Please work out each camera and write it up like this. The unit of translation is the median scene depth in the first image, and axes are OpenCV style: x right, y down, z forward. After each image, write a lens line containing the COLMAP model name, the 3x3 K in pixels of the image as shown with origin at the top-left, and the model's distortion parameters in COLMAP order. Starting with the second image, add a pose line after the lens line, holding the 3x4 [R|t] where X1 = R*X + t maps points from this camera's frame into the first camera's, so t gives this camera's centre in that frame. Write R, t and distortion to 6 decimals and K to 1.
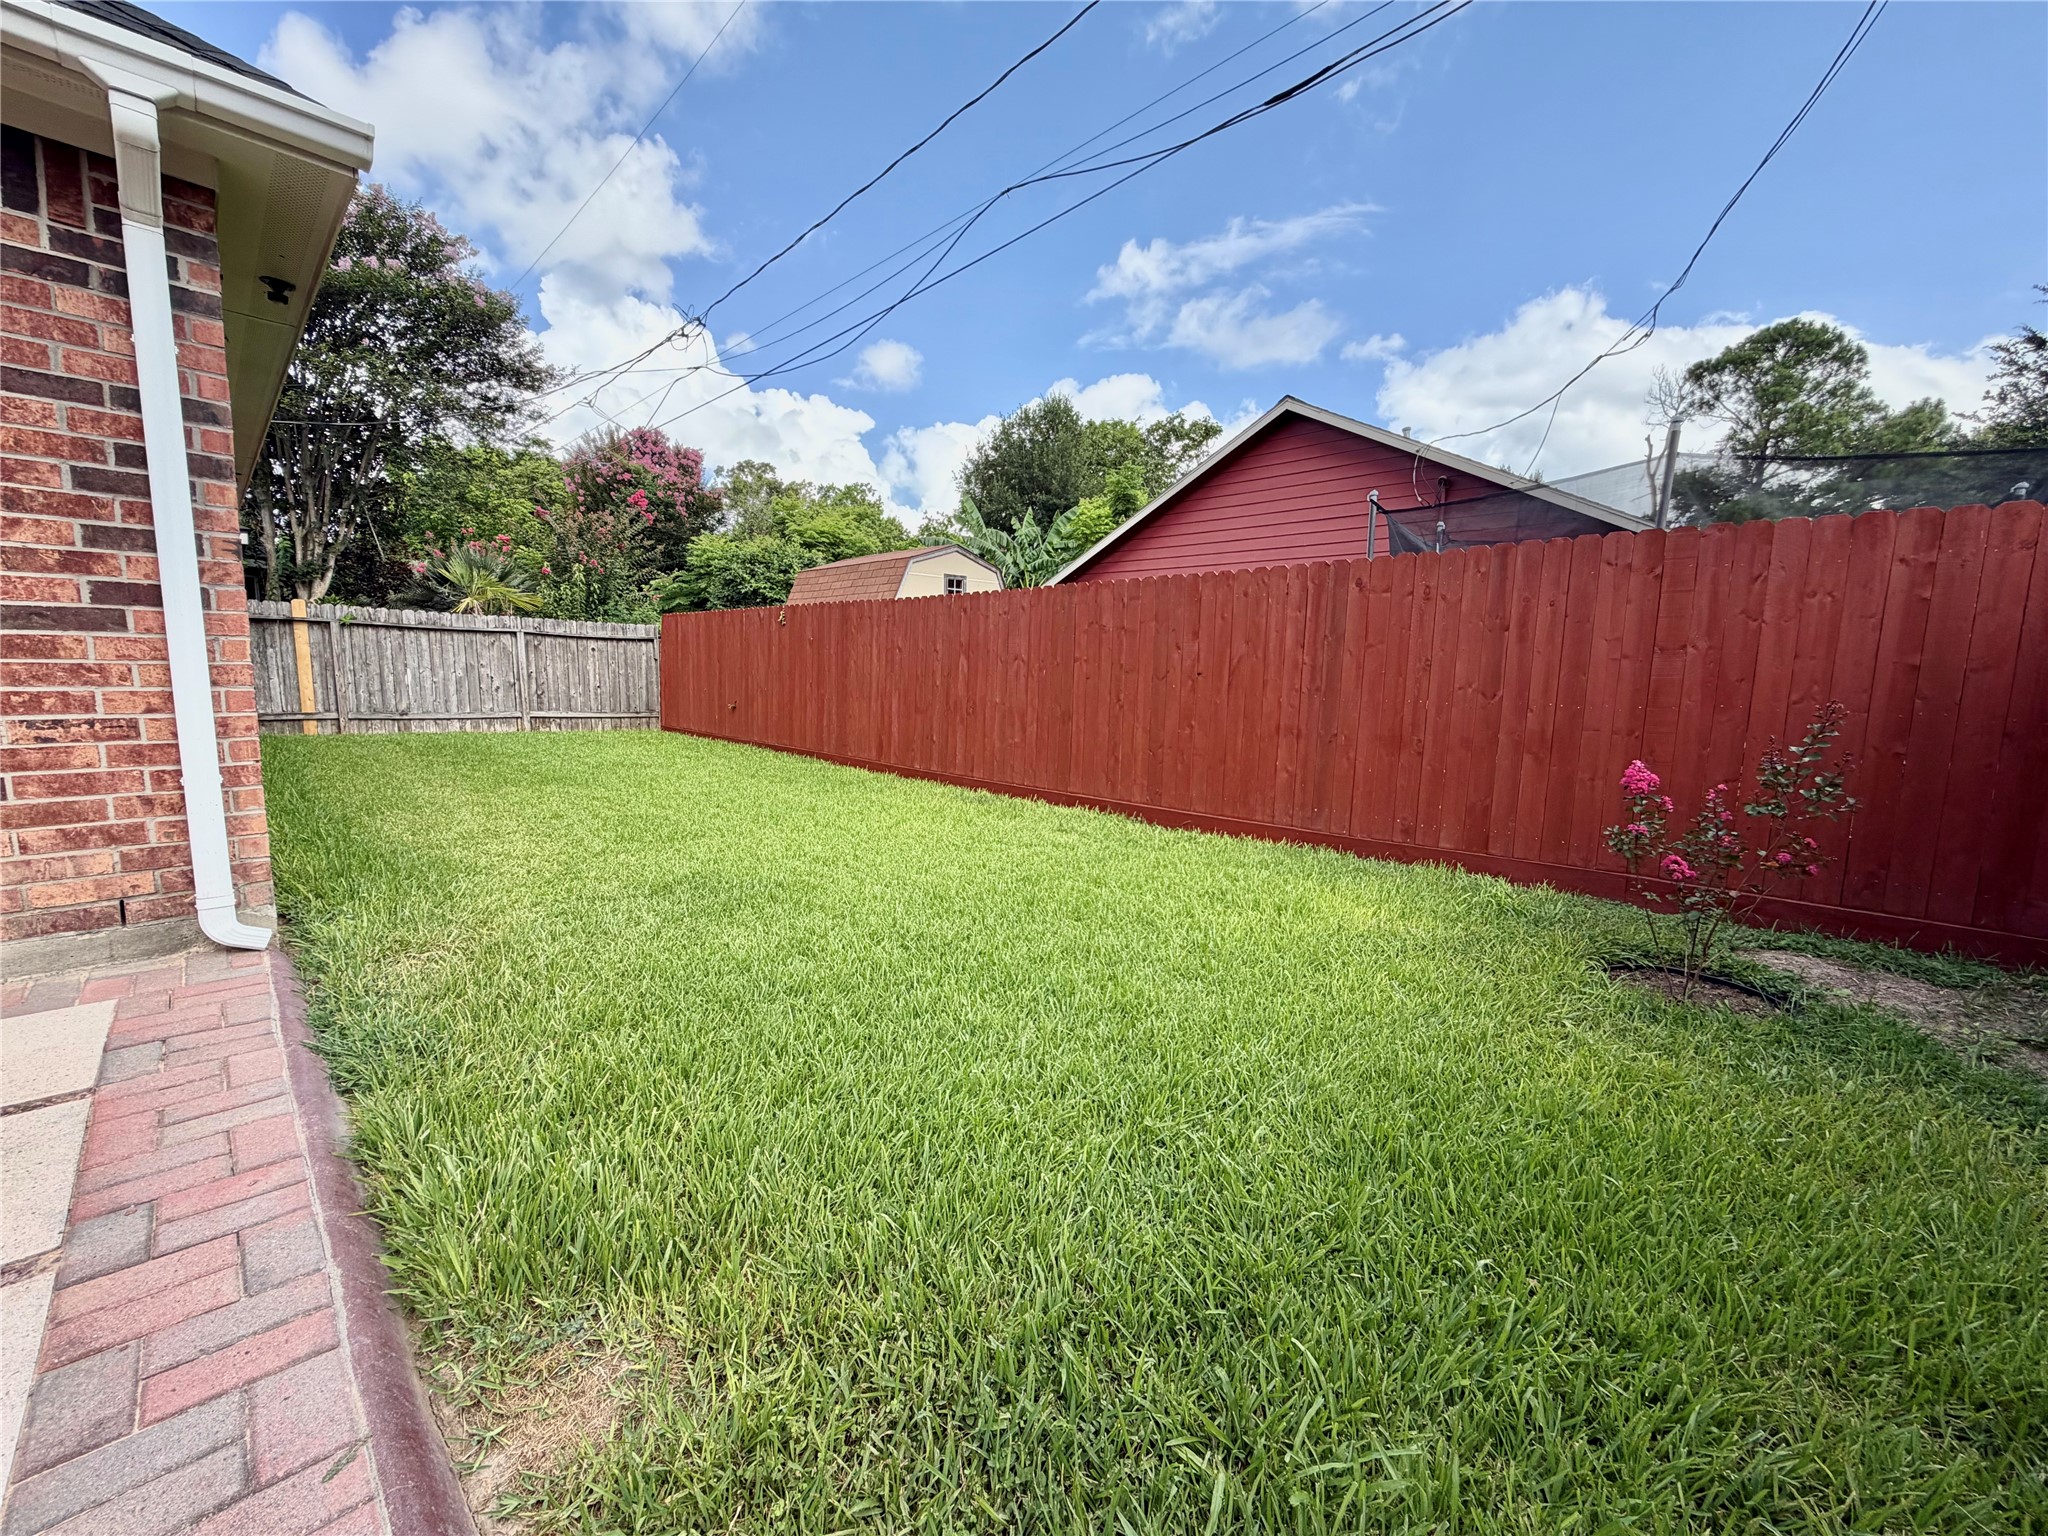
lens RADIAL K [[815.4, 0, 1022.4], [0, 815.4, 769.8], [0, 0, 1]] dist [-0.000975, 0.000875]
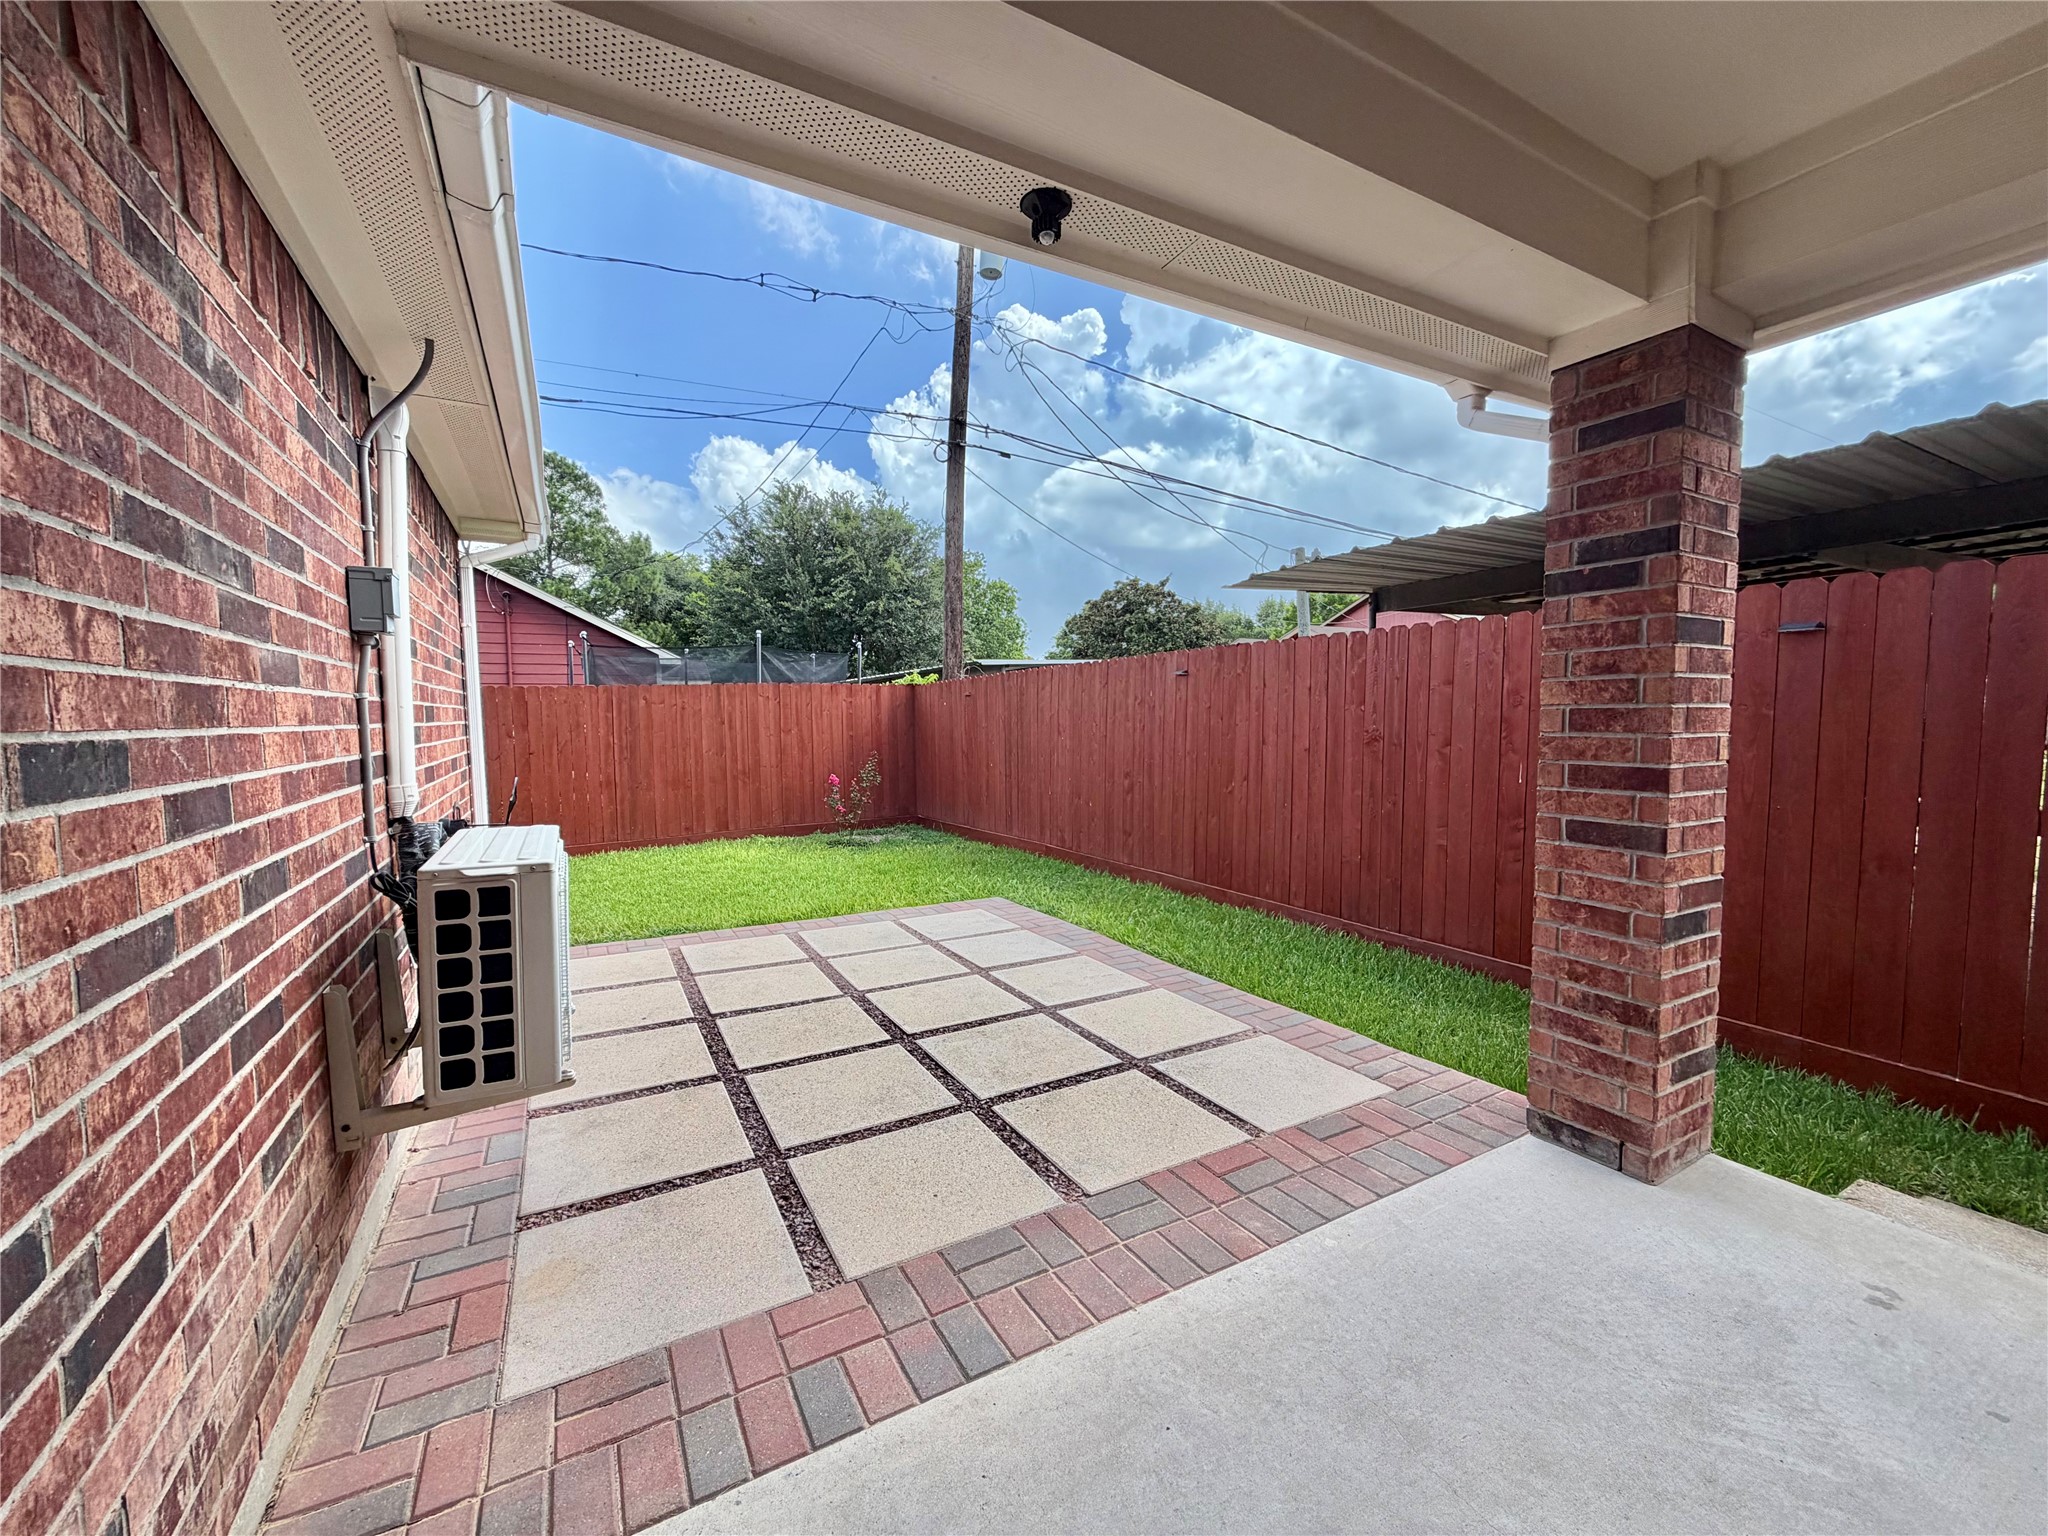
lens RADIAL K [[815.4, 0, 1022.4], [0, 815.4, 769.8], [0, 0, 1]] dist [-0.000975, 0.000875]
pose [[0.278149, -0.086521, 0.956633, -0.184438], [0.134933, 0.989579, 0.050268, -0.008403], [-0.951013, 0.115100, 0.286924, -0.050045]]
